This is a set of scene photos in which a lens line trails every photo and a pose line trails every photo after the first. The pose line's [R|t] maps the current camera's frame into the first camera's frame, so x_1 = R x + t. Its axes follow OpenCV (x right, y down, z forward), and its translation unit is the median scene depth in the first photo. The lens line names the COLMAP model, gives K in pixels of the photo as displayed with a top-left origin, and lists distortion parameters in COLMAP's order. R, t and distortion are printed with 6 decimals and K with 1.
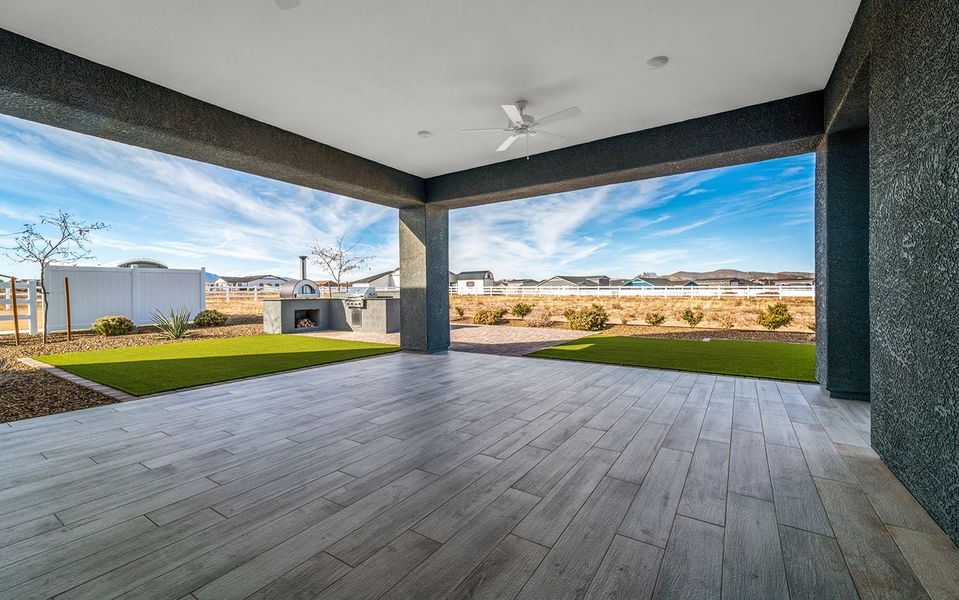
lens RADIAL K [[391.7, 0, 489.1], [0, 391.7, 291.7], [0, 0, 1]] dist [0.001515, -0.000416]
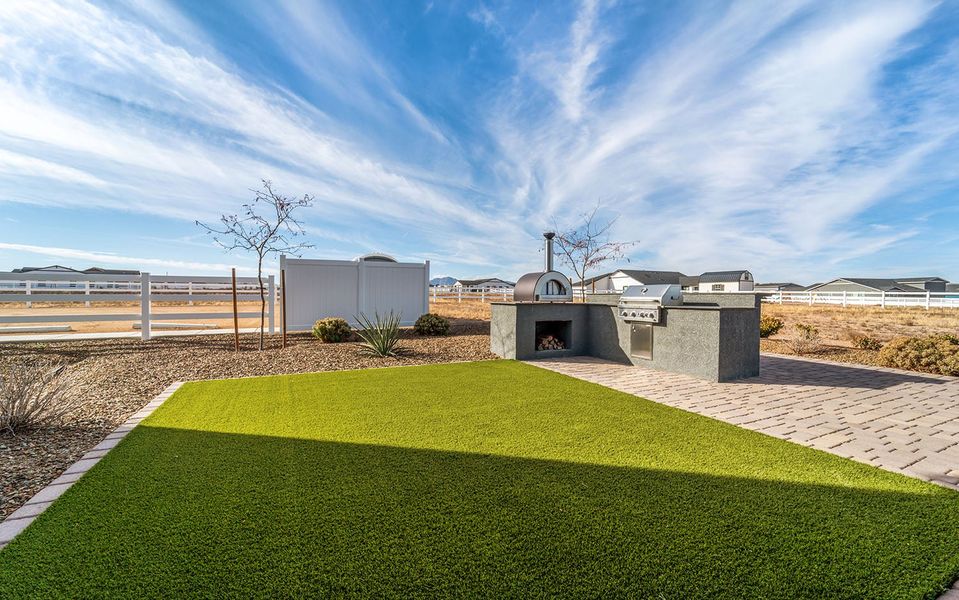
lens RADIAL K [[391.7, 0, 480.1], [0, 391.7, 300.8], [0, 0, 1]] dist [0.001515, -0.000416]
pose [[0.859583, 0.024613, -0.510403, -0.204537], [-0.017942, 0.999677, 0.017990, 0.004463], [0.510681, -0.006306, 0.859747, 0.339676]]
